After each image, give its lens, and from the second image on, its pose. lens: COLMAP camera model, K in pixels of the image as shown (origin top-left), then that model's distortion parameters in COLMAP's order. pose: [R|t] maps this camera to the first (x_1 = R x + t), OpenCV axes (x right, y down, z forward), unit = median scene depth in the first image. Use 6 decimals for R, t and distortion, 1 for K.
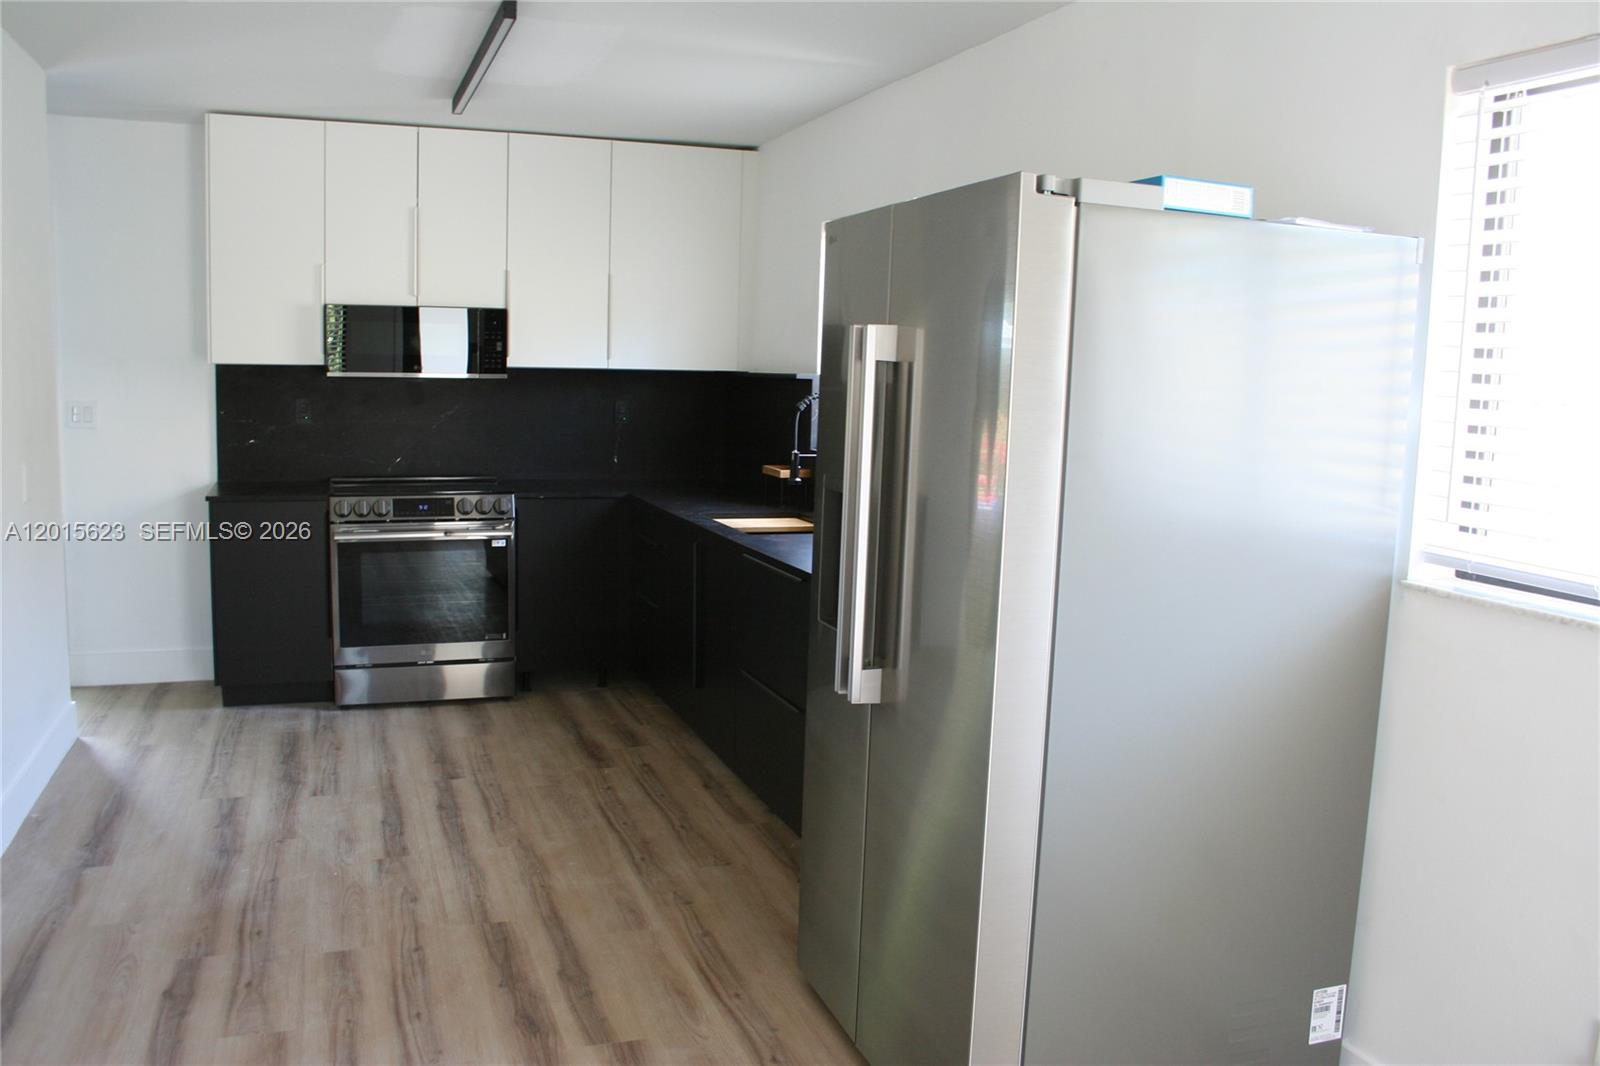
lens RADIAL K [[1321.1, 0, 800.0], [0, 1321.1, 533.0], [0, 0, 1]] dist [-0.162211, 0.135801]
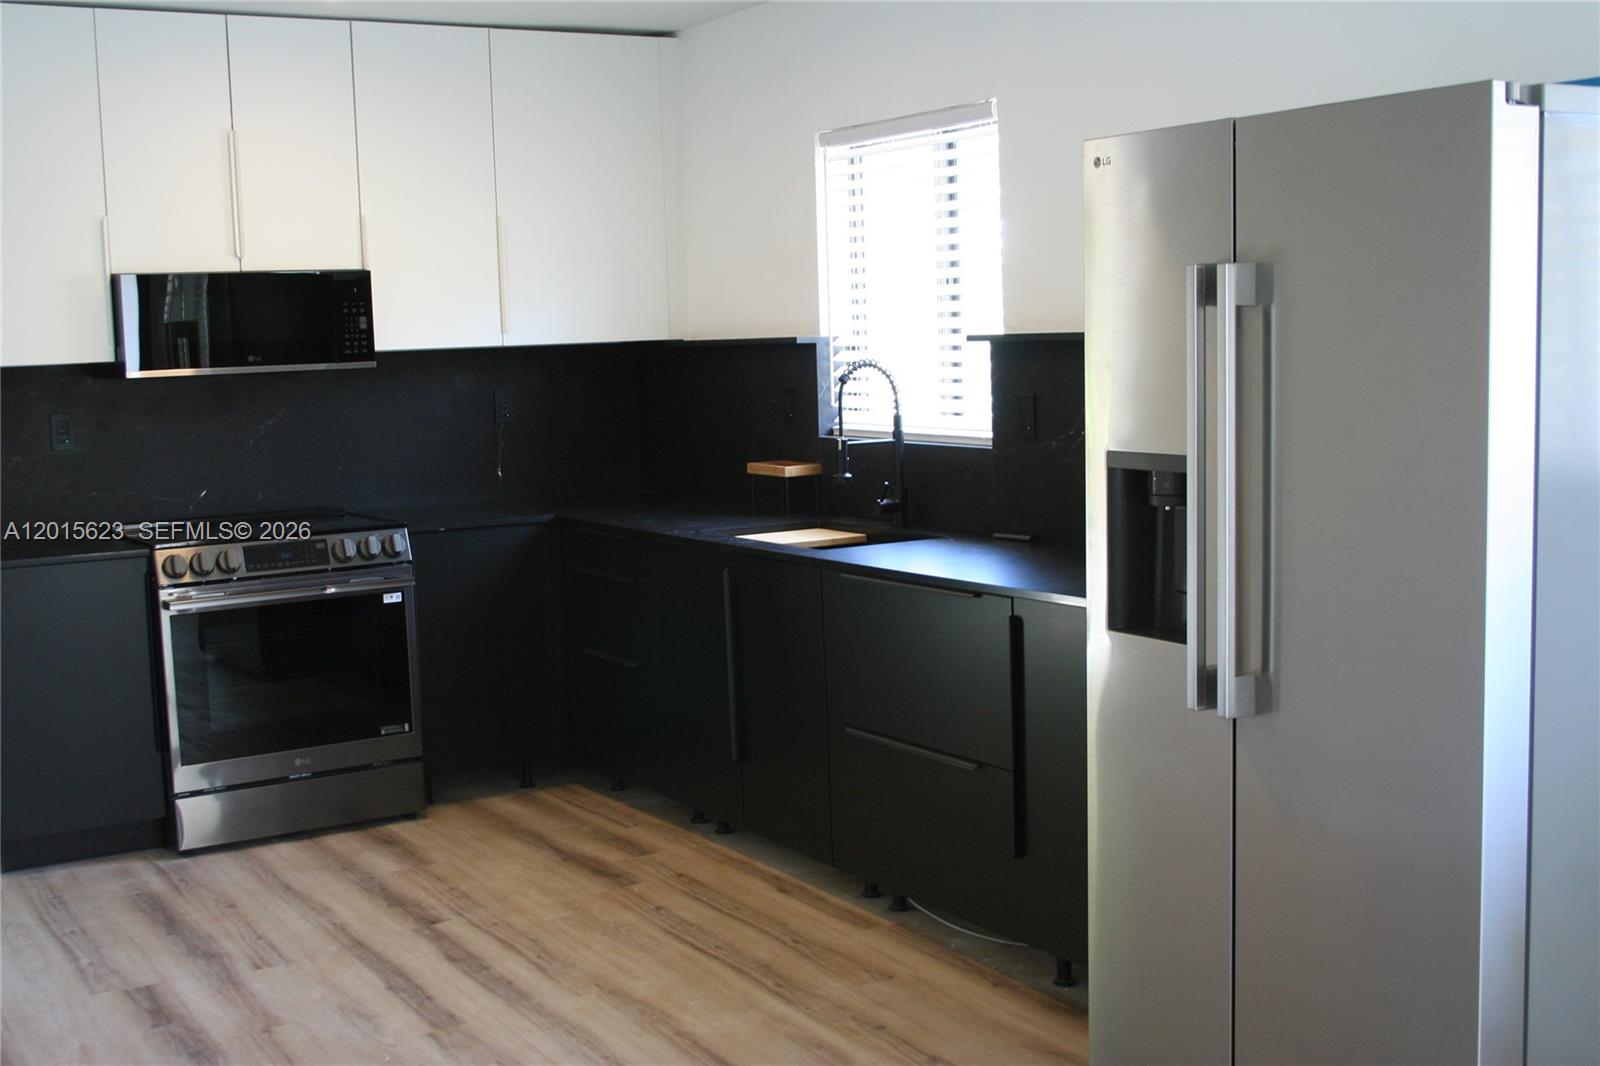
lens RADIAL K [[1911.7, 0, 800.0], [0, 1911.7, 533.0], [0, 0, 1]] dist [-0.079456, 0.086332]
pose [[0.978187, -0.078526, 0.192311, -0.235044], [0.082062, 0.996572, -0.010479, 0.001842], [-0.190829, 0.026032, 0.981278, -0.067372]]
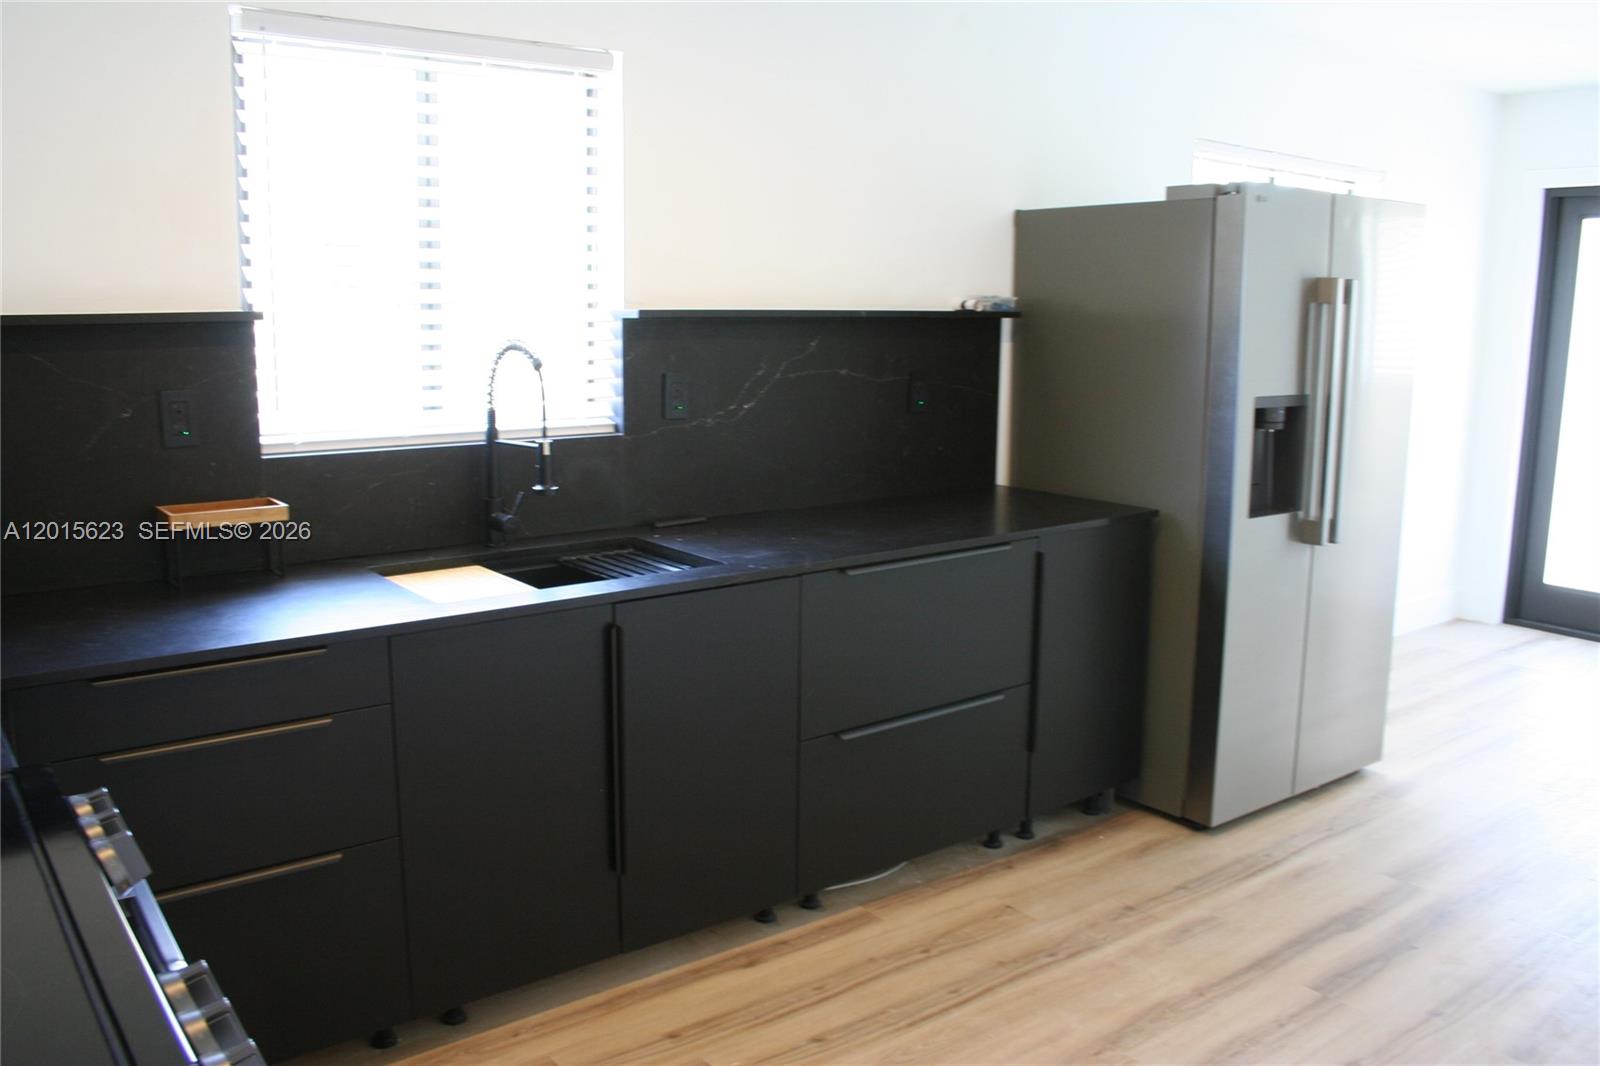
lens RADIAL K [[1321.1, 0, 800.0], [0, 1321.1, 533.0], [0, 0, 1]] dist [-0.162211, 0.135801]
pose [[-0.304401, -0.199953, 0.931321, -0.577446], [0.099064, 0.965773, 0.239728, -0.147037], [-0.947379, 0.165234, -0.274174, 1.028864]]
